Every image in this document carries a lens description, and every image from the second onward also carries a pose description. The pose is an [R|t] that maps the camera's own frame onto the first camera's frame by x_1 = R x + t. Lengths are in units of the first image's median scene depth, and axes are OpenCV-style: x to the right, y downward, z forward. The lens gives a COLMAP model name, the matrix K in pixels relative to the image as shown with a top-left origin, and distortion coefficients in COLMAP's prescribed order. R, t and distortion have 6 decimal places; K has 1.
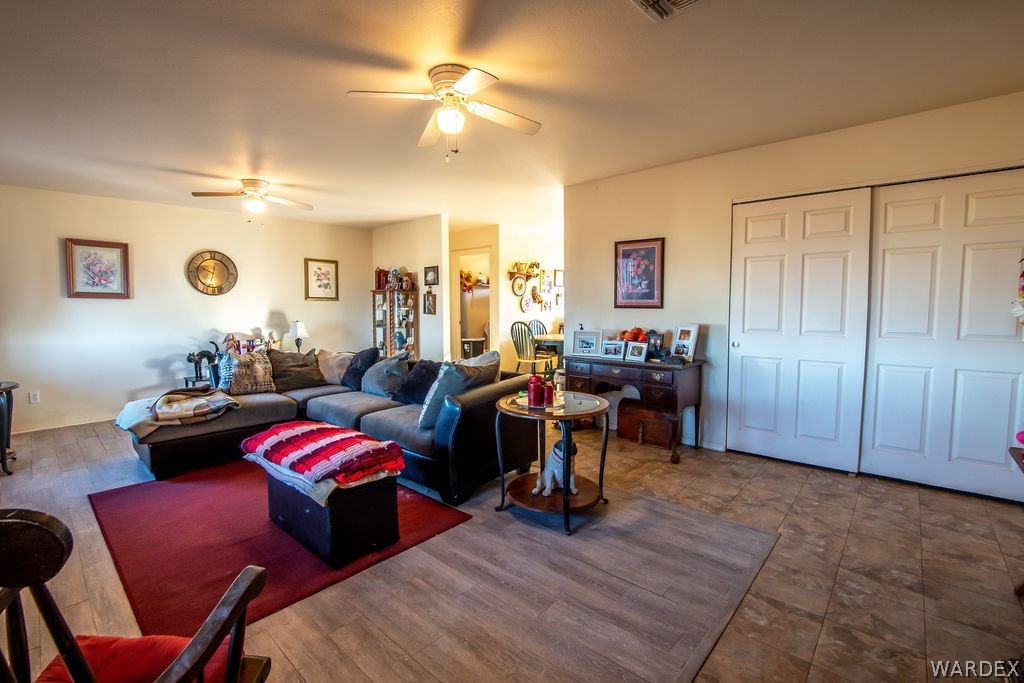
lens RADIAL K [[455.5, 0, 511.3], [0, 455.5, 335.4], [0, 0, 1]] dist [-0.032392, 0.004201]
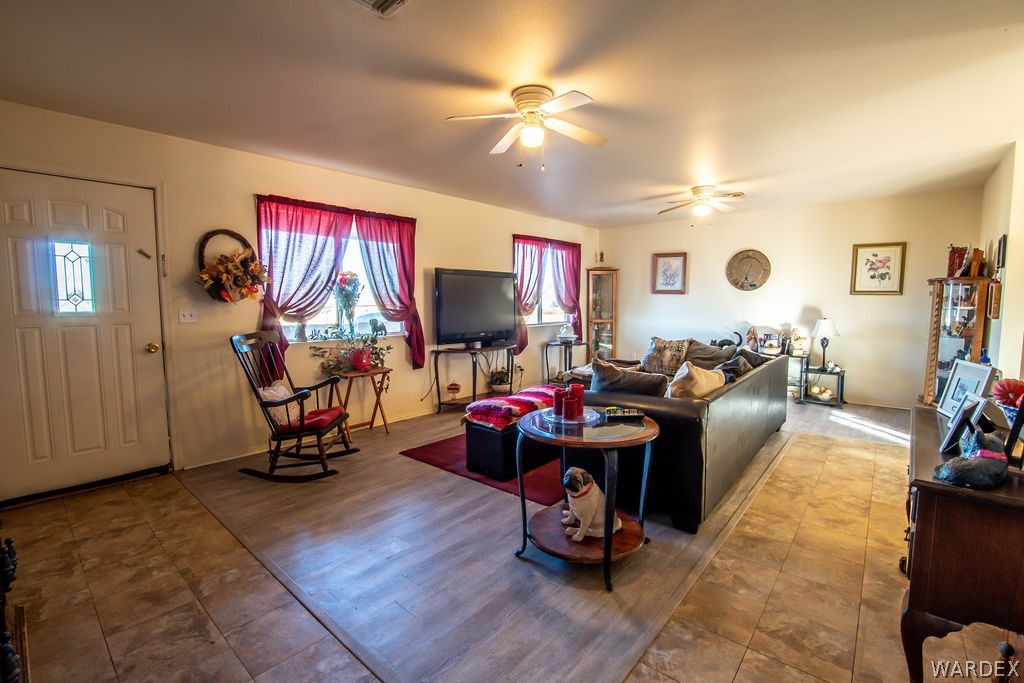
lens RADIAL K [[455.5, 0, 509.1], [0, 455.5, 338.3], [0, 0, 1]] dist [-0.032392, 0.004201]
pose [[0.019655, 0.090167, -0.995733, 0.440978], [-0.067311, 0.993785, 0.088662, -0.033092], [0.997538, 0.065281, 0.025602, 0.413227]]
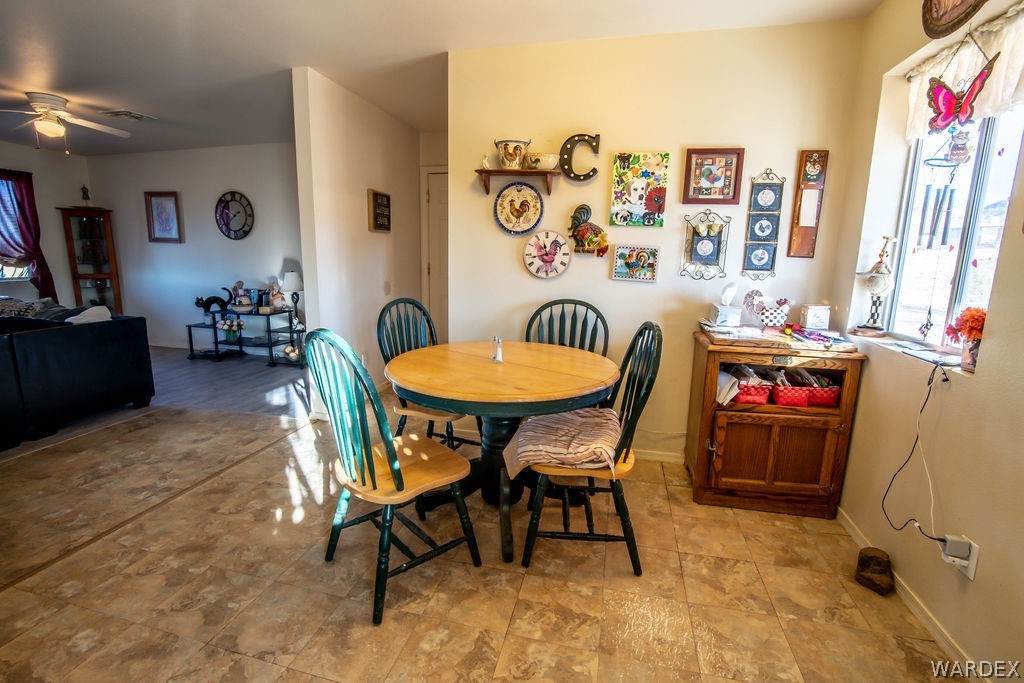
lens RADIAL K [[455.5, 0, 517.9], [0, 455.5, 344.8], [0, 0, 1]] dist [-0.032392, 0.004201]
pose [[0.484227, 0.183249, -0.855537, 0.494079], [-0.076641, 0.982946, 0.167161, -0.076655], [0.871579, -0.015374, 0.490013, 1.075454]]
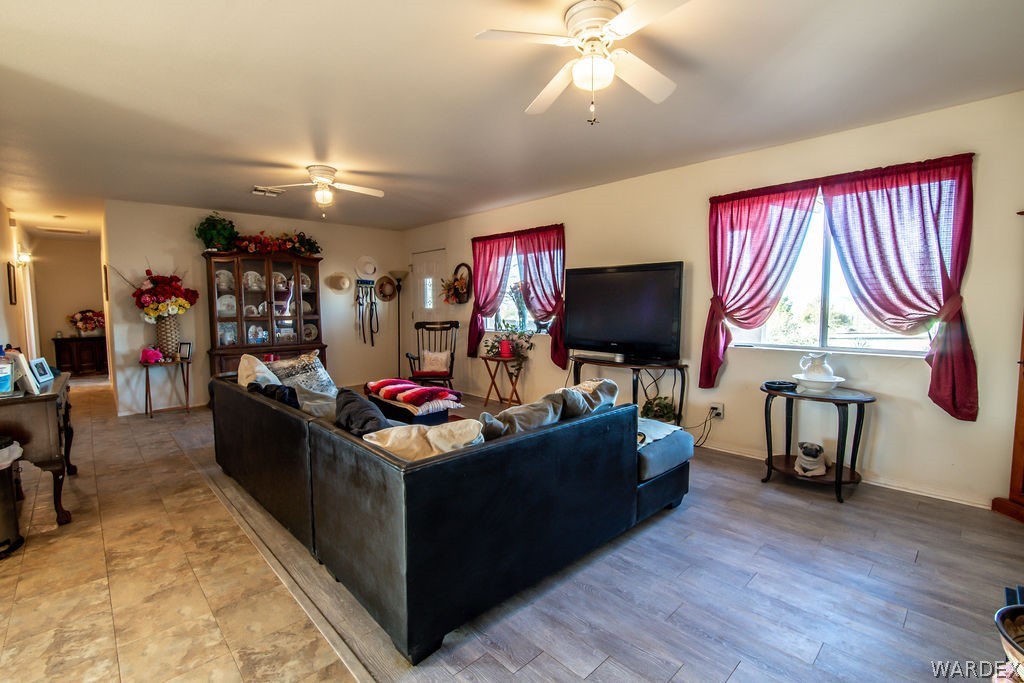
lens RADIAL K [[455.5, 0, 512.1], [0, 455.5, 338.8], [0, 0, 1]] dist [-0.032392, 0.004201]
pose [[-0.997385, 0.007785, 0.071848, -0.411206], [0.018317, 0.988949, 0.147119, -0.080004], [-0.069909, 0.148051, -0.986506, 1.166509]]
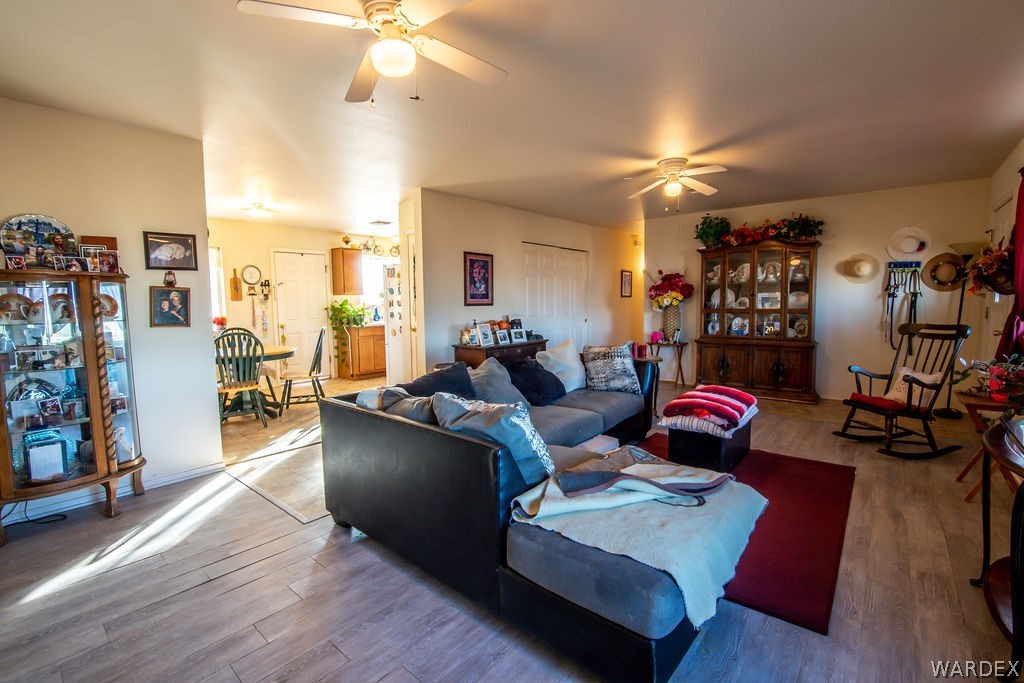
lens RADIAL K [[455.5, 0, 506.8], [0, 455.5, 339.9], [0, 0, 1]] dist [-0.032392, 0.004201]
pose [[-0.030480, -0.078377, 0.996458, -0.787389], [0.085496, 0.993063, 0.080725, -0.047286], [-0.995872, 0.087653, -0.023568, 0.738789]]
